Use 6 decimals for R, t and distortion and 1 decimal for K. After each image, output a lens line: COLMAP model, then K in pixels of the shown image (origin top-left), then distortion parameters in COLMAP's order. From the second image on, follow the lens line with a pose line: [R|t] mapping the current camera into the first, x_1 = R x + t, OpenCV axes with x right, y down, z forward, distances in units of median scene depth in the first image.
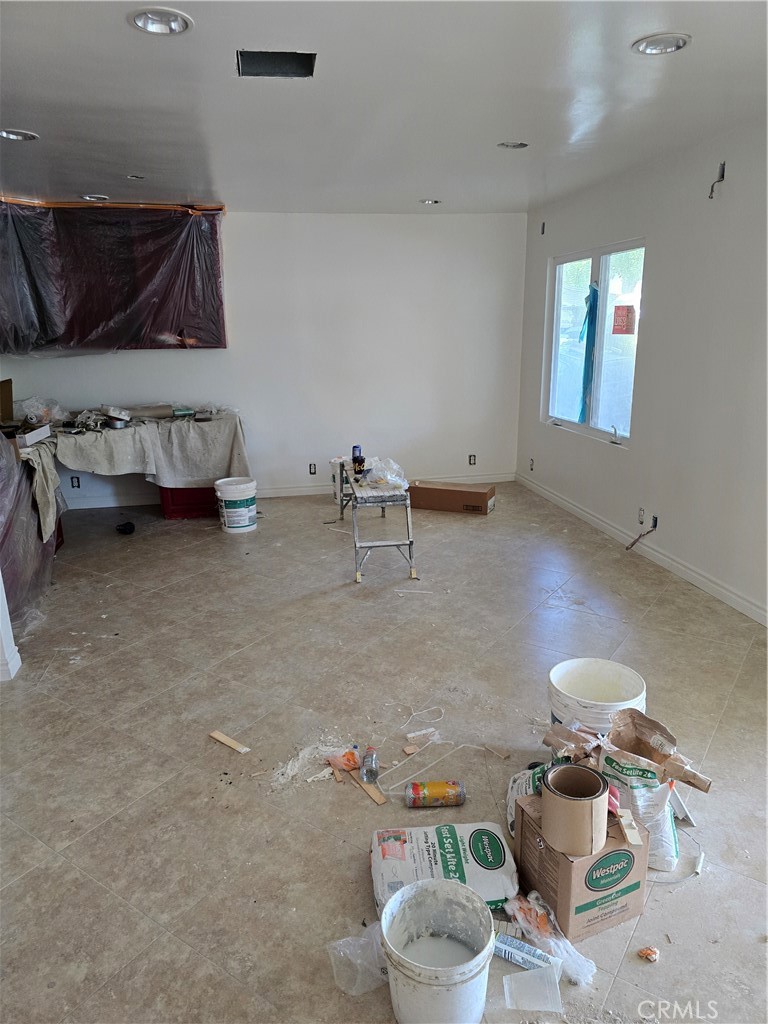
lens RADIAL K [[697.3, 0, 390.9], [0, 697.3, 516.5], [0, 0, 1]] dist [0.055032, -0.047056]
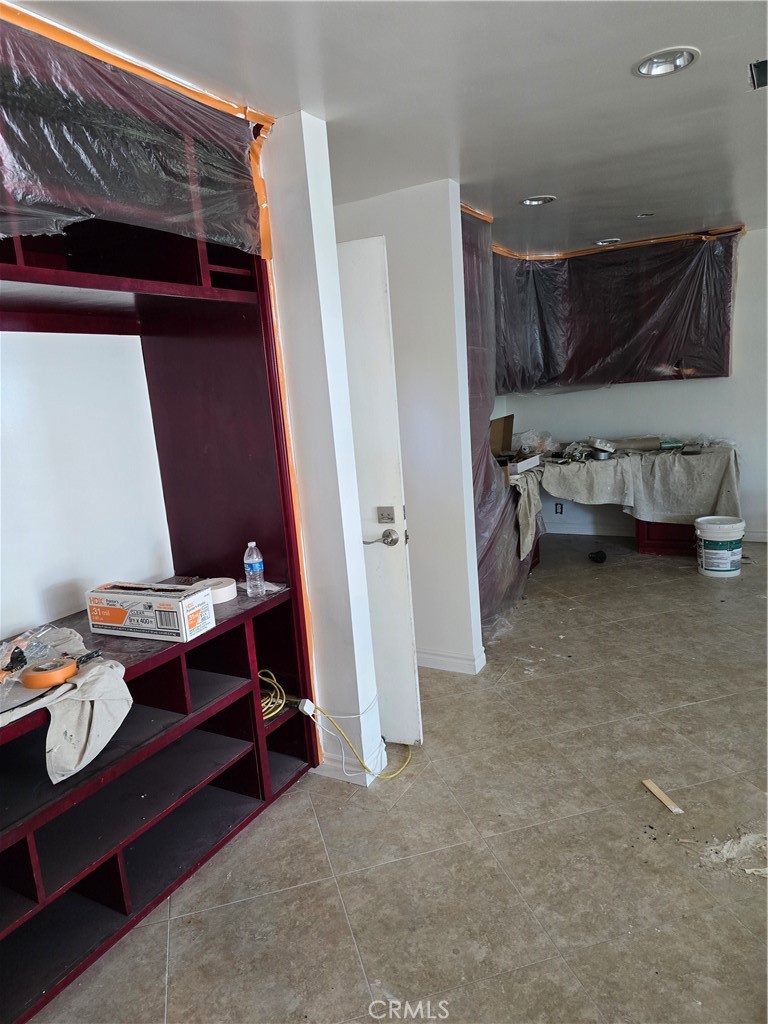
lens RADIAL K [[697.3, 0, 371.3], [0, 697.3, 516.4], [0, 0, 1]] dist [0.055032, -0.047056]
pose [[0.758298, 0.084404, -0.646421, 0.044129], [-0.112998, 0.993591, -0.002821, -0.002356], [0.642040, 0.075184, 0.762976, 0.004554]]
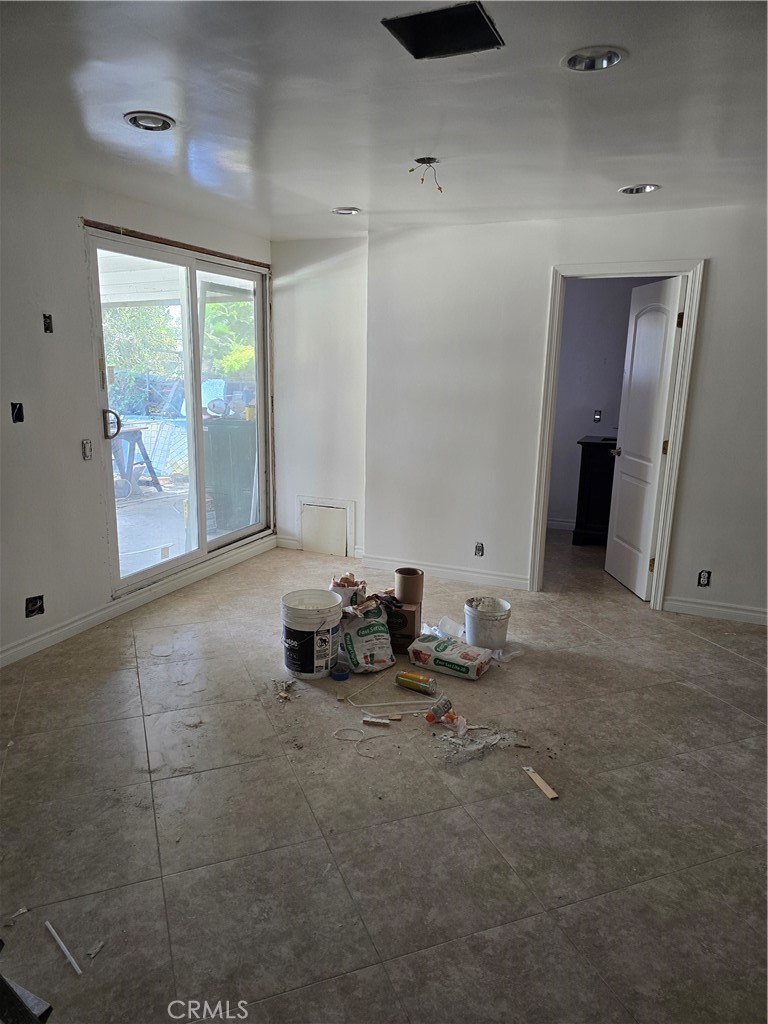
lens RADIAL K [[697.3, 0, 362.9], [0, 697.3, 508.0], [0, 0, 1]] dist [0.055032, -0.047056]
pose [[-0.818342, -0.110617, 0.563986, -0.444521], [0.158600, 0.899736, 0.406598, -0.382268], [-0.552414, 0.422185, -0.718748, 1.384047]]
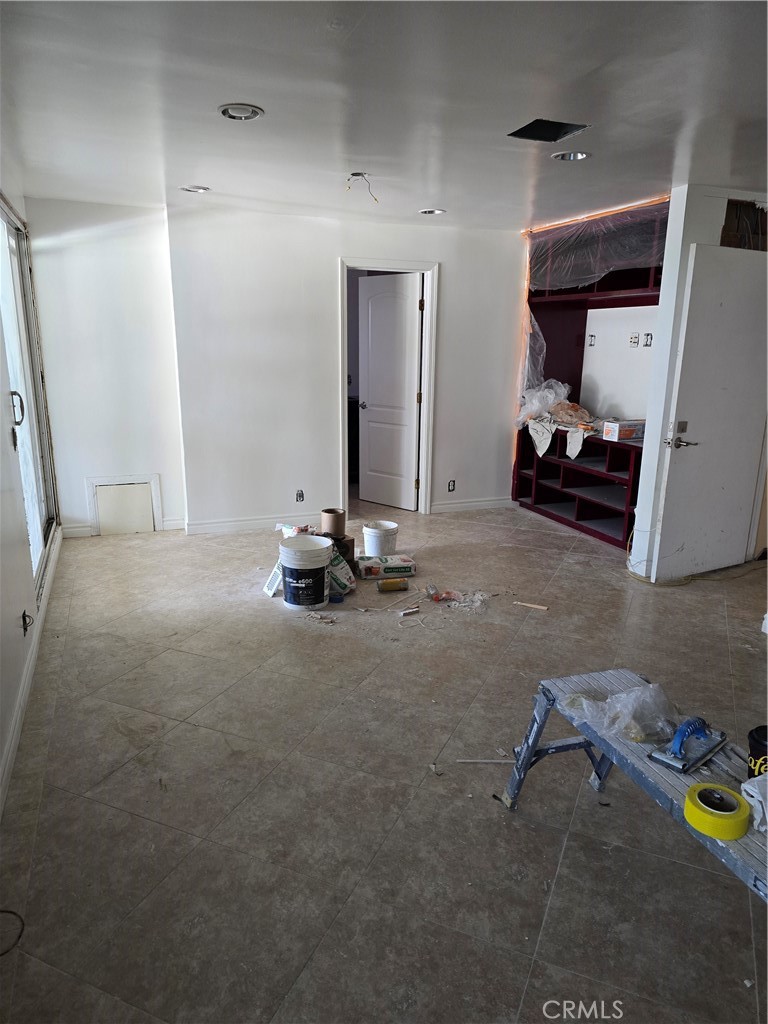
lens RADIAL K [[697.3, 0, 392.4], [0, 697.3, 514.3], [0, 0, 1]] dist [0.055032, -0.047056]
pose [[-0.982763, 0.053230, -0.177043, 0.273300], [-0.042339, 0.867395, 0.495816, -0.498304], [0.179959, 0.494765, -0.850190, 1.774133]]
